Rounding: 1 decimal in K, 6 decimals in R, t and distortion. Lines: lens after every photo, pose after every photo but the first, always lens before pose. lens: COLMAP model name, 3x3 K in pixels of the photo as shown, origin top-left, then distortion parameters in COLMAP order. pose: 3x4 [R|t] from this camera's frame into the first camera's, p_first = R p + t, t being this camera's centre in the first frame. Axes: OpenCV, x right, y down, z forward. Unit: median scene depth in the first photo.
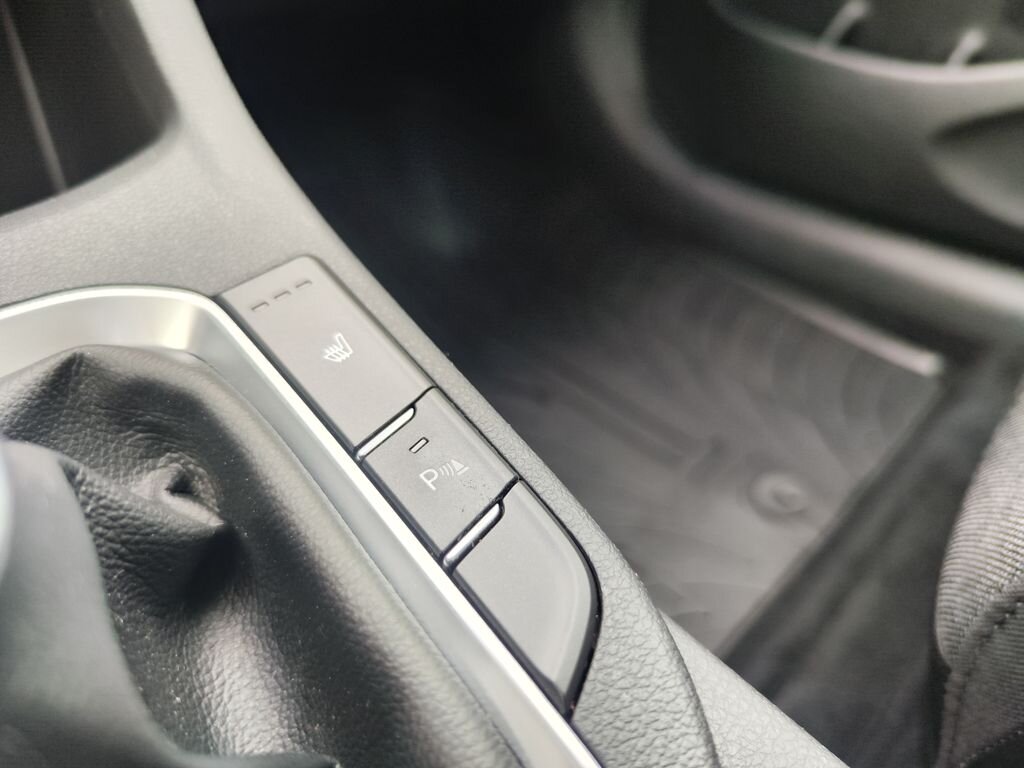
lens RADIAL K [[681.3, 0, 512.0], [0, 681.3, 384.0], [0, 0, 1]] dist [-0.001202, -0.002337]
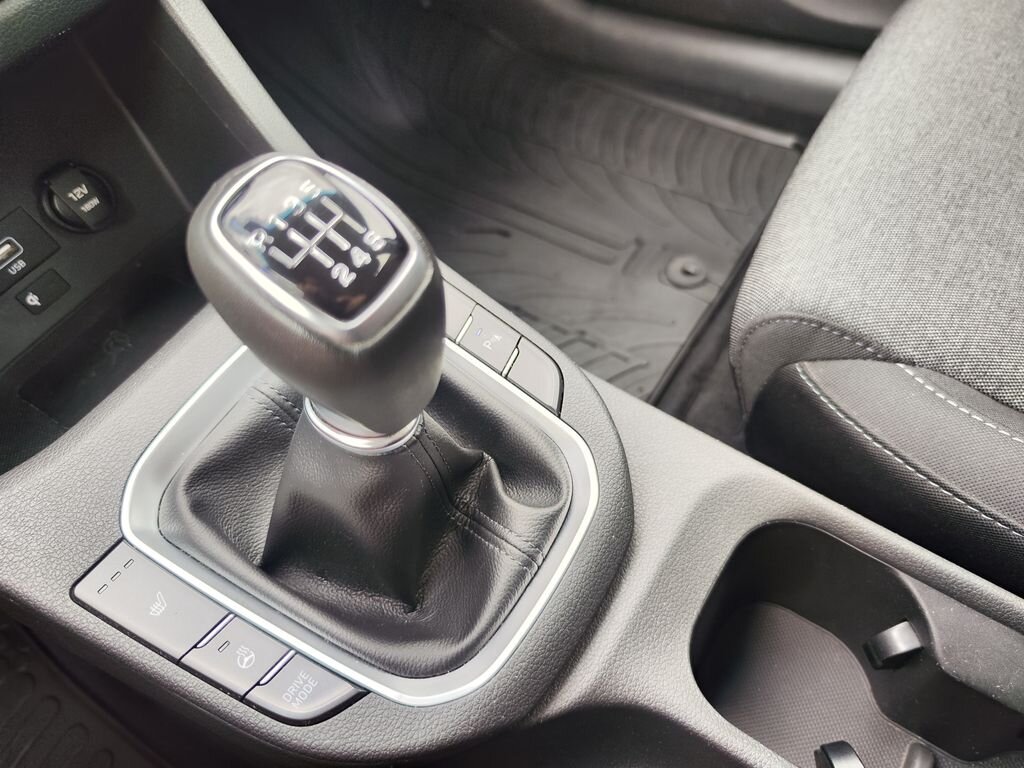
lens RADIAL K [[681.3, 0, 512.0], [0, 681.3, 384.0], [0, 0, 1]] dist [-0.001202, -0.002337]
pose [[0.975095, -0.221257, 0.015328, -0.026300], [0.206008, 0.929157, 0.306965, -0.118951], [-0.082160, -0.296163, 0.951597, -0.355060]]
